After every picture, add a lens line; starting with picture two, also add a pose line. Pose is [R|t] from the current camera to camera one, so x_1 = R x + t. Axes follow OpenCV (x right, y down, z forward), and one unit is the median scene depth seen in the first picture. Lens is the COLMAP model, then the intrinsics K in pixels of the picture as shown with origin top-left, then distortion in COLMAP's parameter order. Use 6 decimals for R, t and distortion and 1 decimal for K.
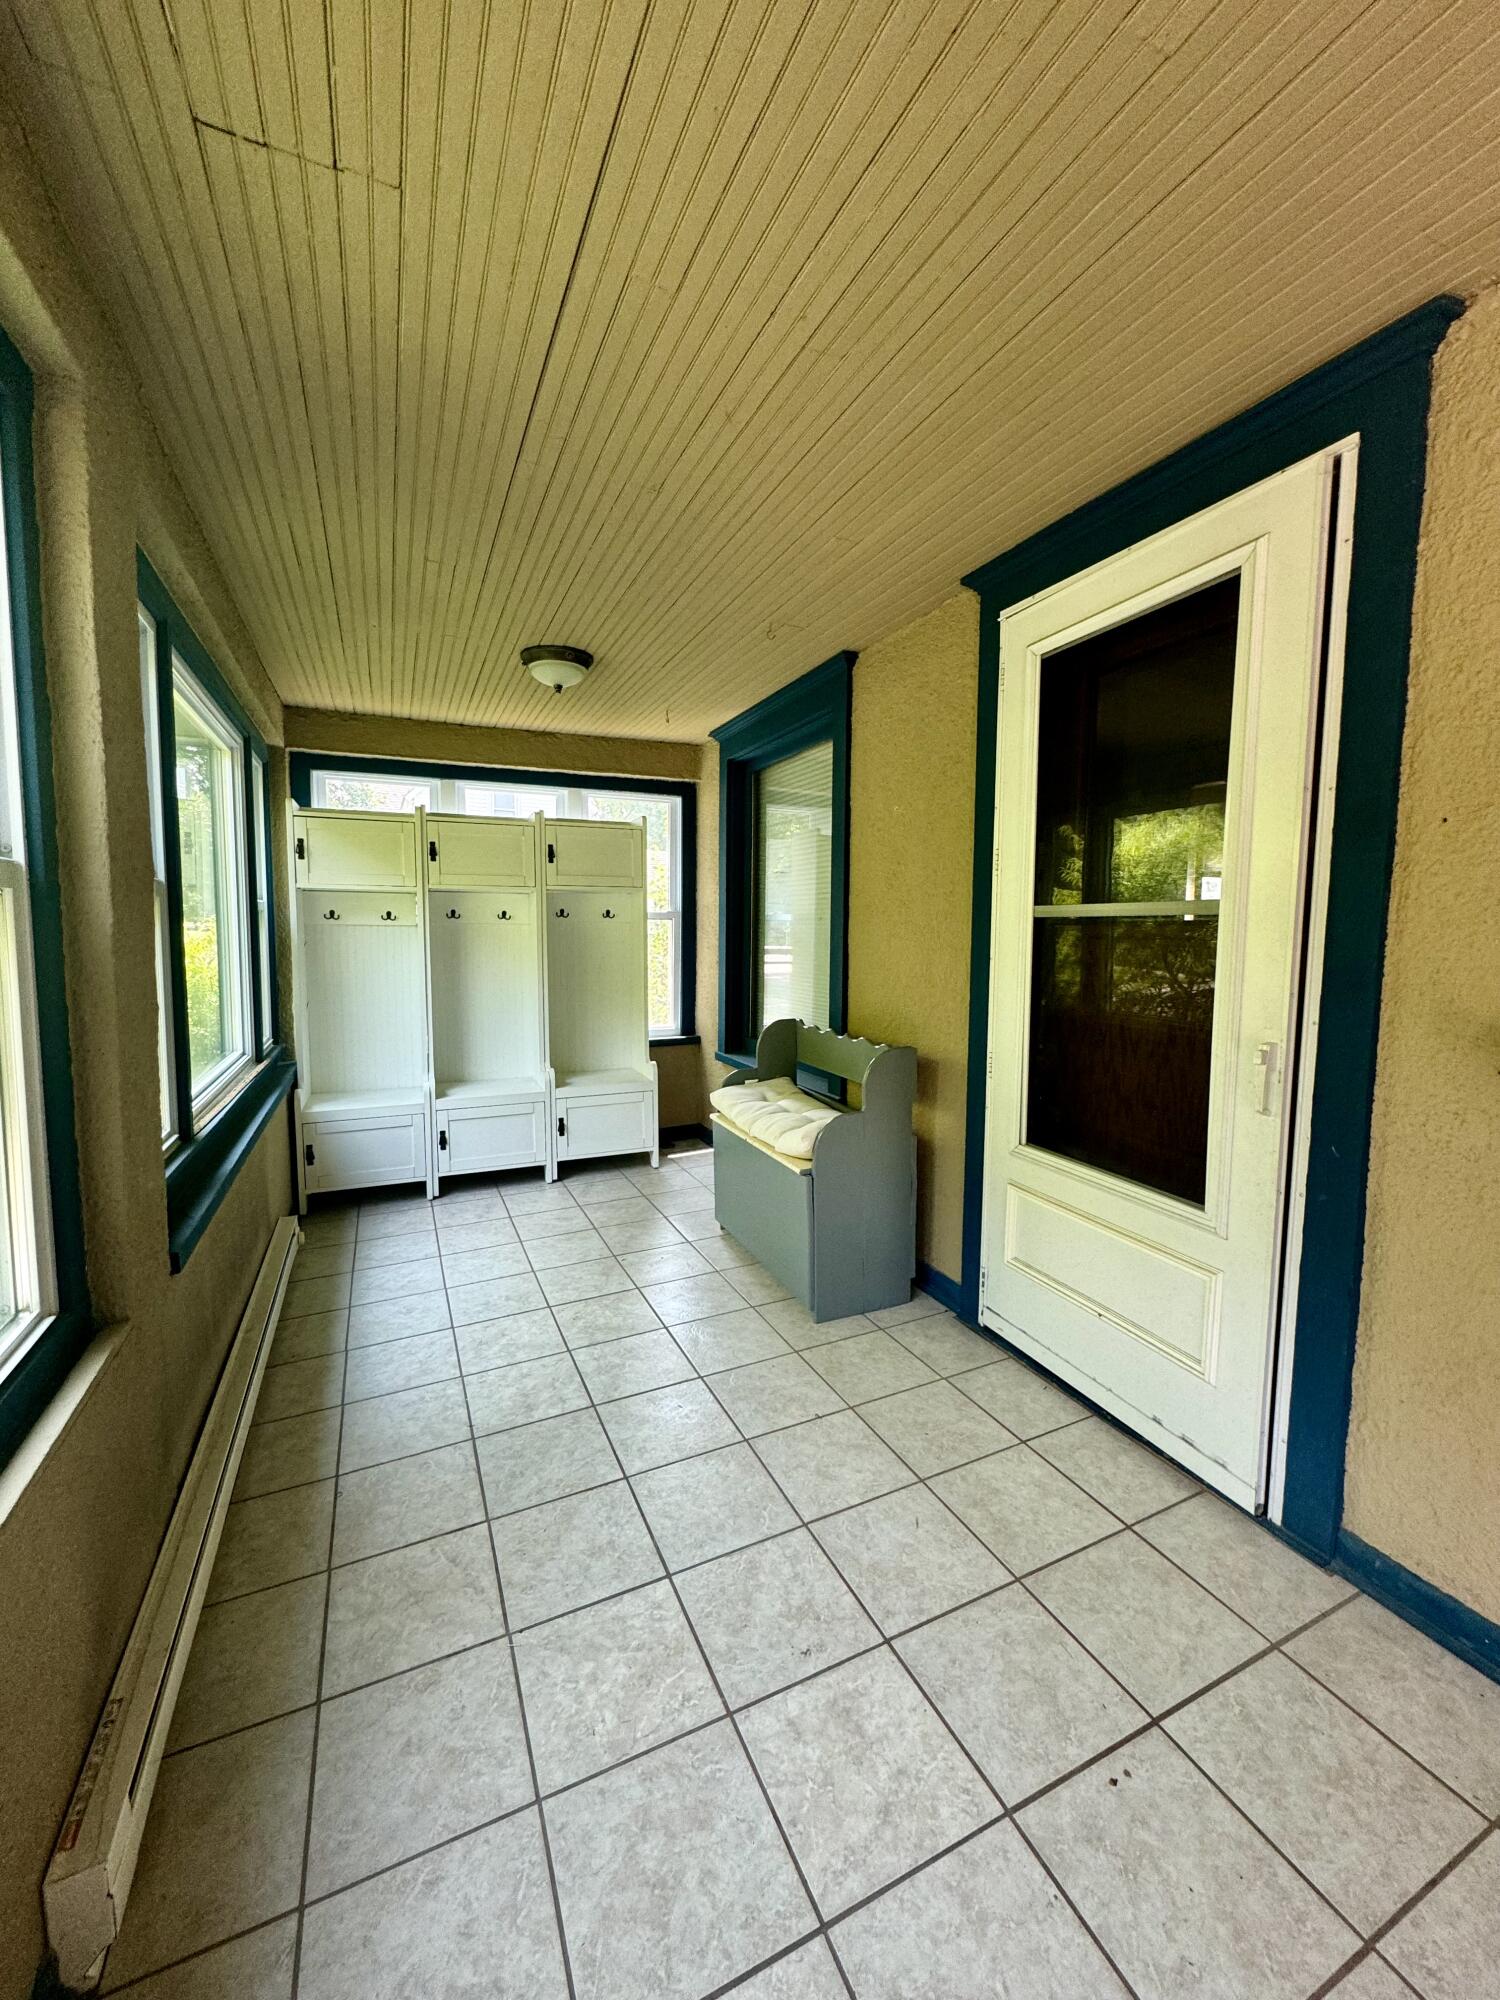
lens RADIAL K [[797.0, 0, 753.3], [0, 797.0, 996.1], [0, 0, 1]] dist [-0.003426, 0.001155]
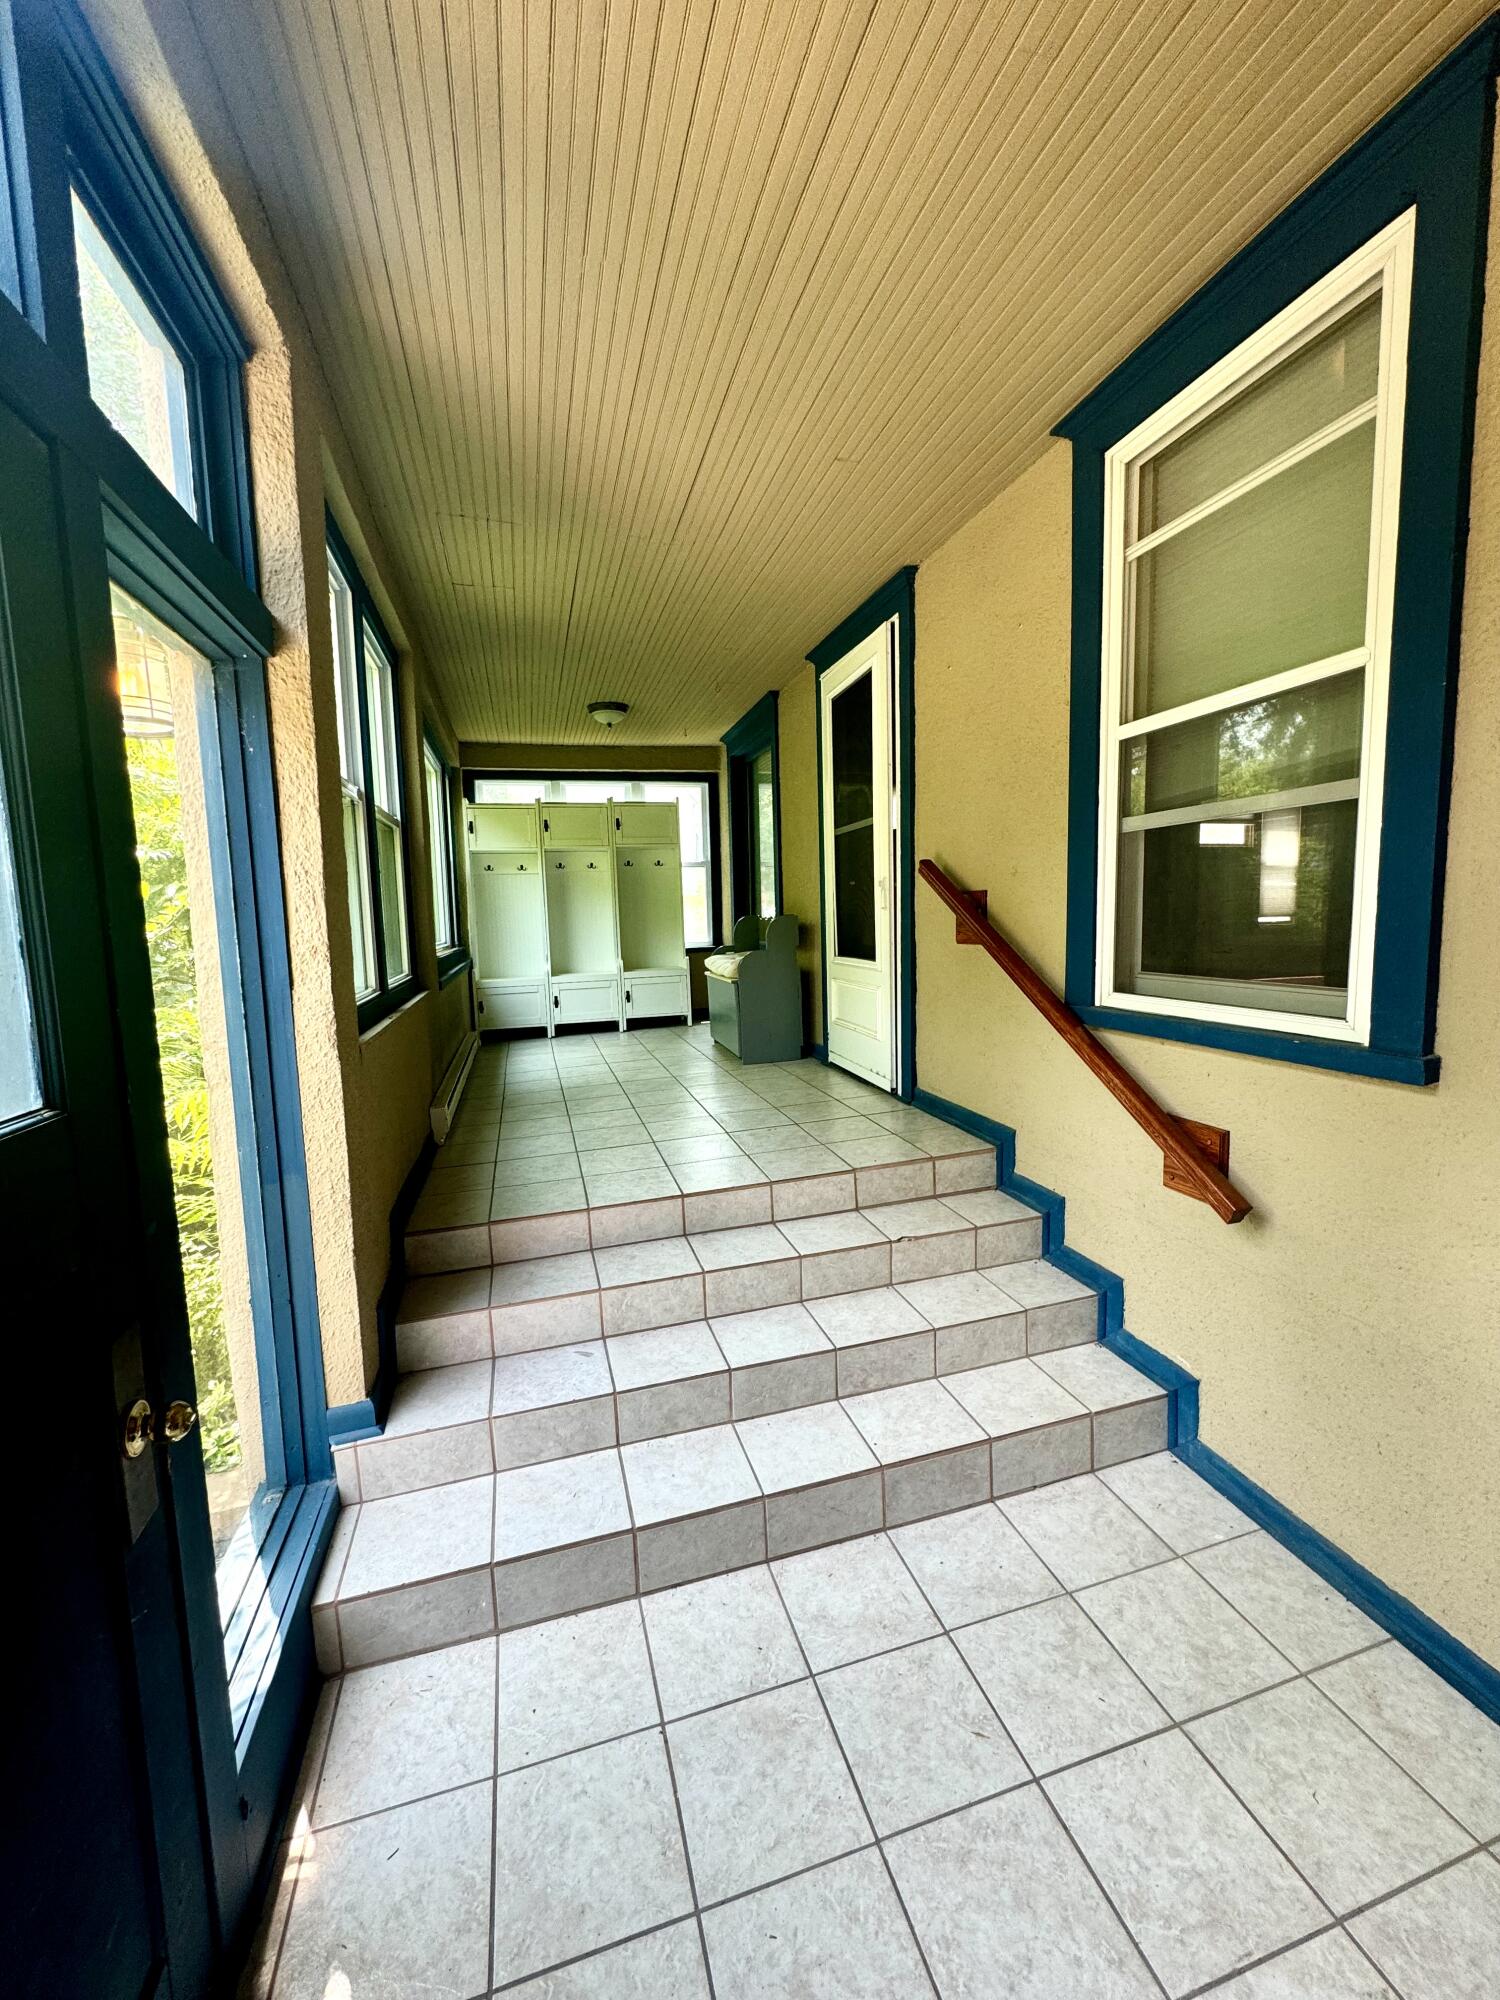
lens RADIAL K [[797.0, 0, 753.9], [0, 797.0, 994.5], [0, 0, 1]] dist [-0.003426, 0.001155]
pose [[0.987742, -0.018674, -0.154976, 0.263499], [0.021461, 0.999636, 0.016329, 0.145747], [0.154615, -0.019455, 0.987783, -0.550388]]
